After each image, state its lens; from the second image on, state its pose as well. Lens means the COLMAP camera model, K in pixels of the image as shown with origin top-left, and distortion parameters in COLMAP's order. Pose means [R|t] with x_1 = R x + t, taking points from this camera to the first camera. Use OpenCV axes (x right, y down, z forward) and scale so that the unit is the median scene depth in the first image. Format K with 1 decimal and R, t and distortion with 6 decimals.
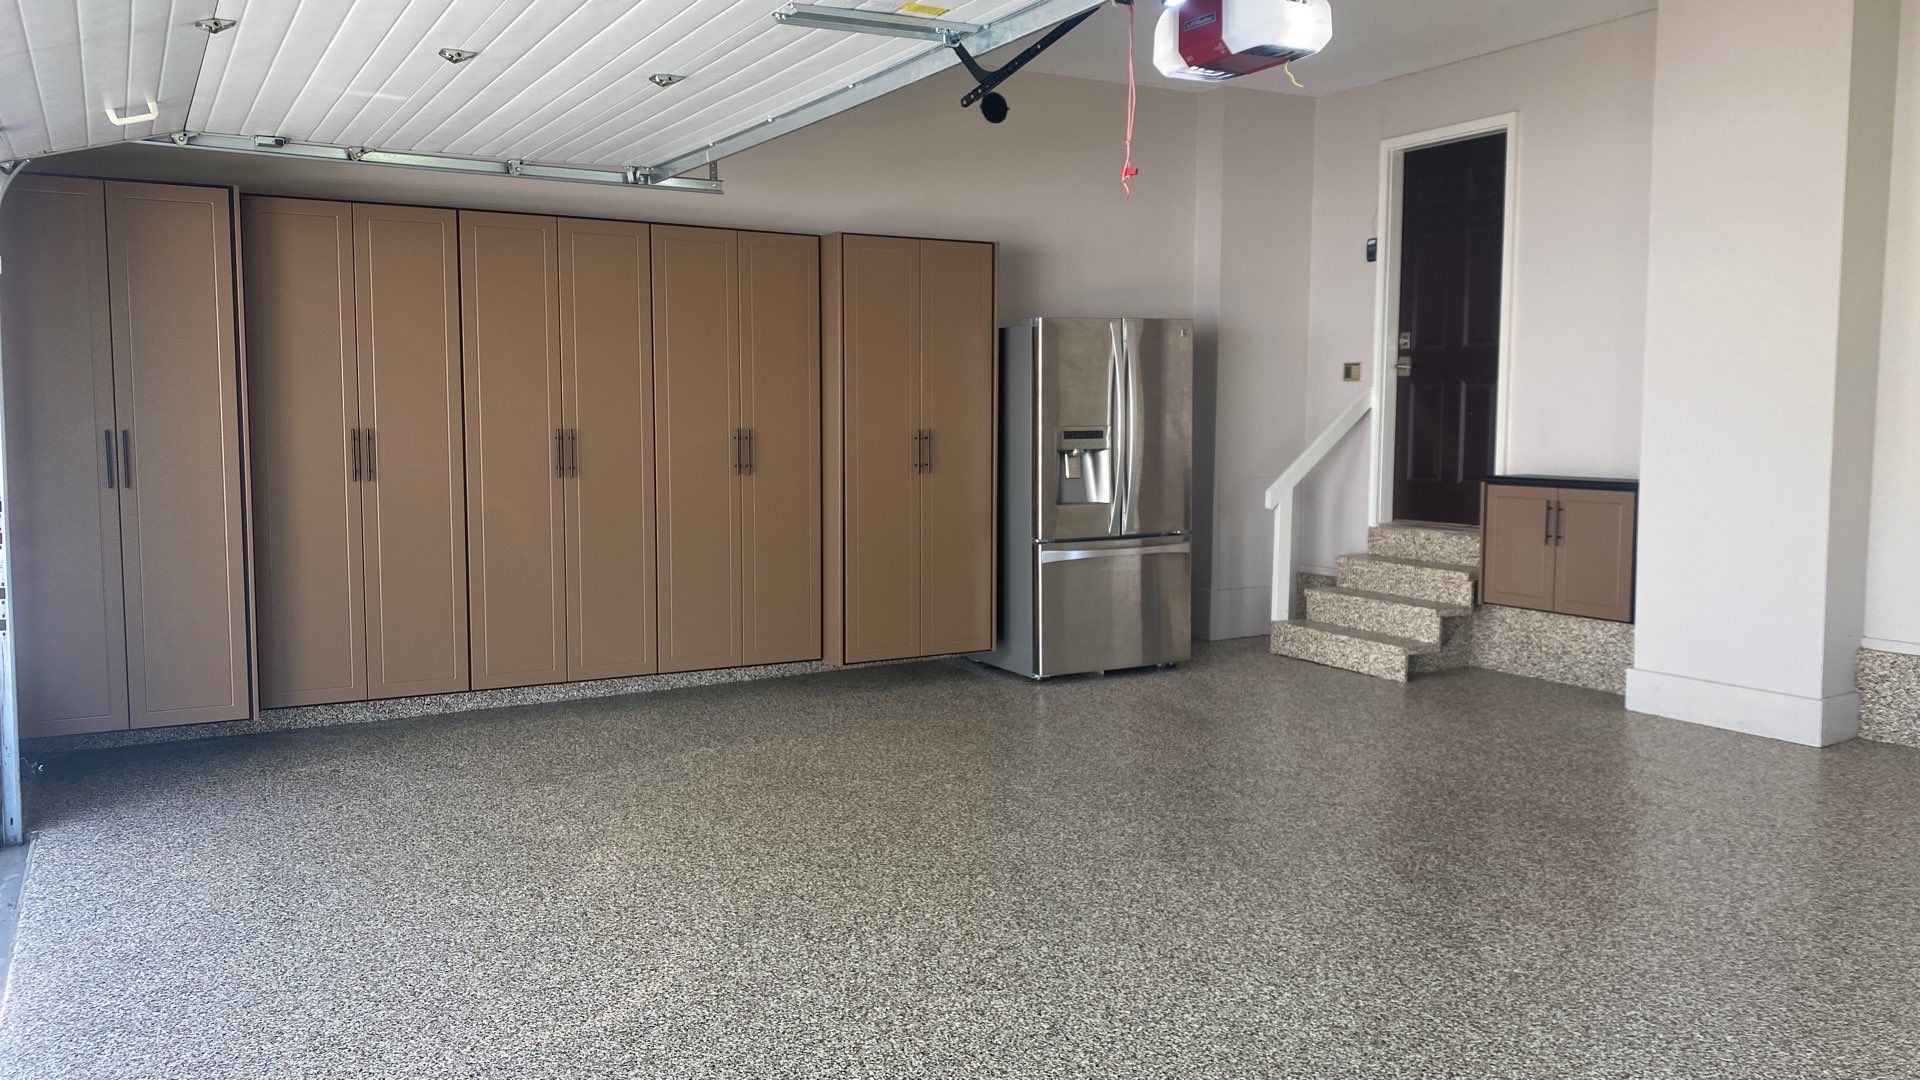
lens RADIAL K [[1457.3, 0, 961.3], [0, 1457.3, 537.4], [0, 0, 1]] dist [0.046637, -0.068195]
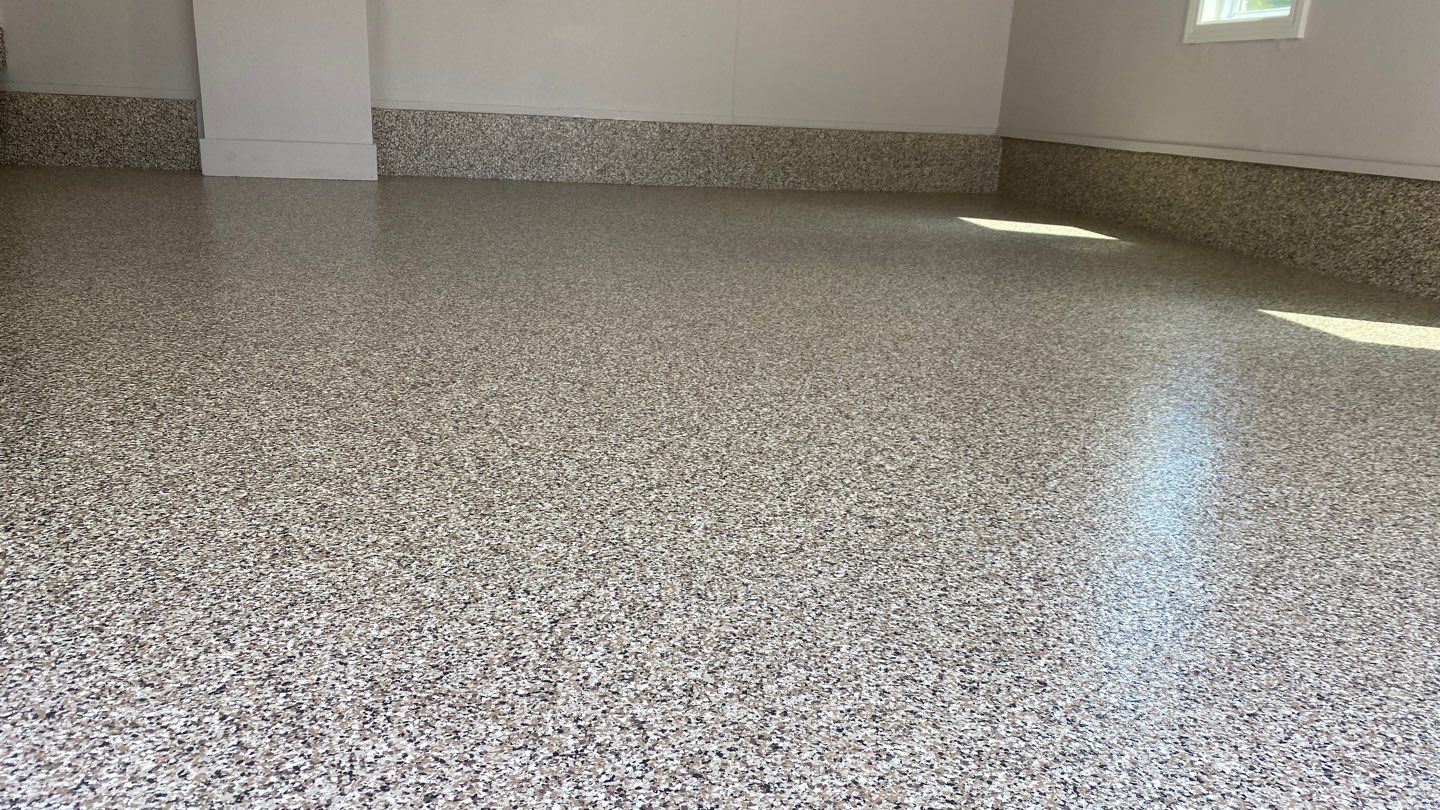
lens RADIAL K [[1093.0, 0, 707.8], [0, 1093.0, 415.6], [0, 0, 1]] dist [0.046637, -0.068195]
pose [[0.295123, -0.256533, 0.920377, -0.284130], [0.032013, 0.965396, 0.258816, 0.089462], [-0.954923, -0.046919, 0.293123, 0.359191]]
